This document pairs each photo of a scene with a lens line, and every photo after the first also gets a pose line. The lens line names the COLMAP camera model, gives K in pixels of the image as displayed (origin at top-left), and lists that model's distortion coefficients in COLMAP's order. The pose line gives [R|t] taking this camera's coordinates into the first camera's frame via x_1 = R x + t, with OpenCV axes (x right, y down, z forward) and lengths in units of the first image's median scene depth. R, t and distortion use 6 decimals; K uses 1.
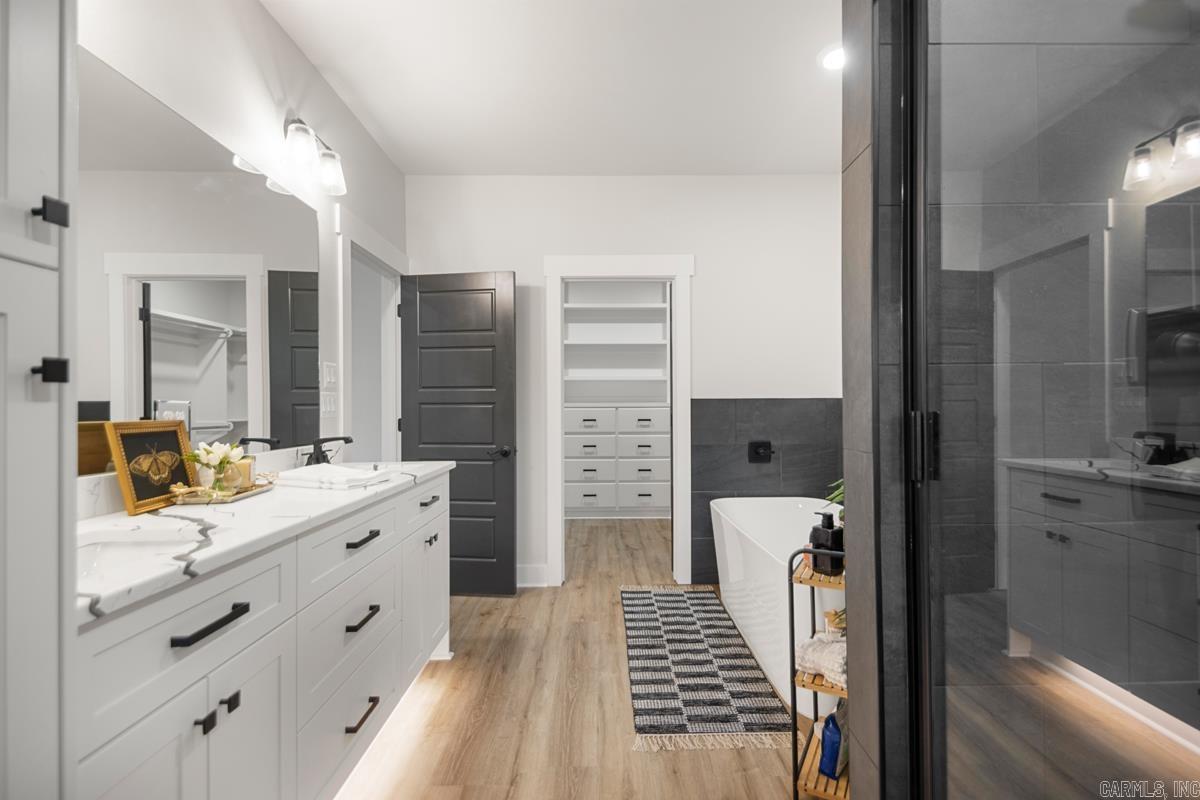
lens RADIAL K [[557.3, 0, 601.5], [0, 557.3, 401.5], [0, 0, 1]] dist [0.025915, -0.001058]
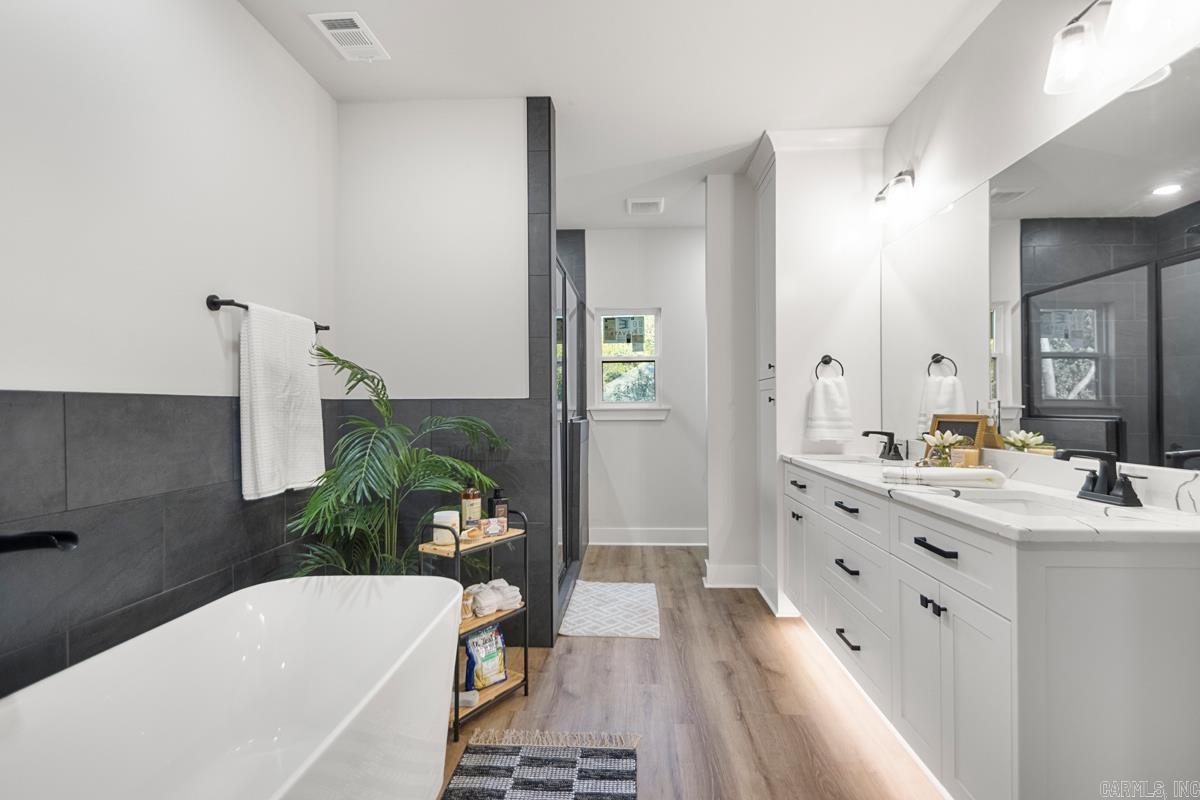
lens RADIAL K [[557.3, 0, 596.3], [0, 557.3, 407.7], [0, 0, 1]] dist [0.025915, -0.001058]
pose [[-0.997161, 0.009217, 0.074736, 0.048587], [0.008576, 0.999924, -0.008886, 0.013801], [-0.074812, -0.008220, -0.997164, 1.841613]]
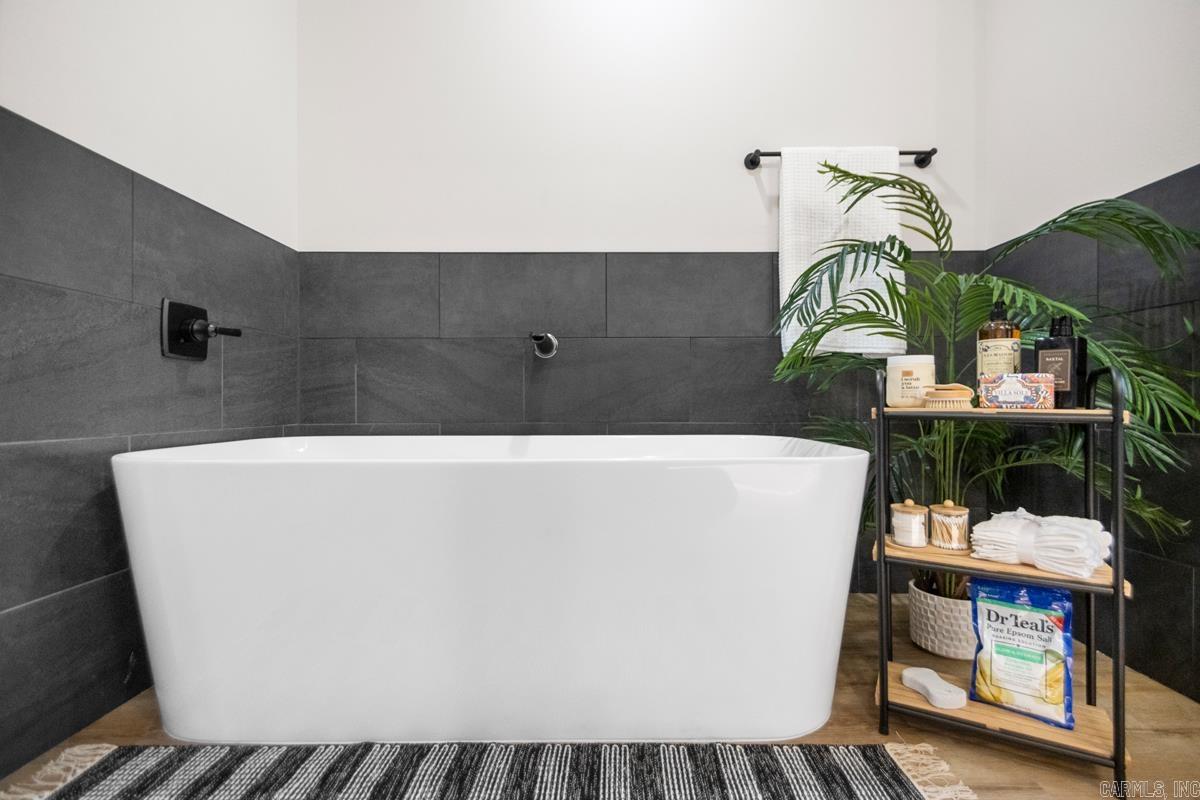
lens RADIAL K [[557.3, 0, 619.6], [0, 557.3, 398.4], [0, 0, 1]] dist [0.025915, -0.001058]
pose [[0.001595, 0.011558, 0.999932, -0.194218], [-0.006330, 0.999913, -0.011547, 0.238760], [-0.999979, -0.006311, 0.001668, 1.183659]]
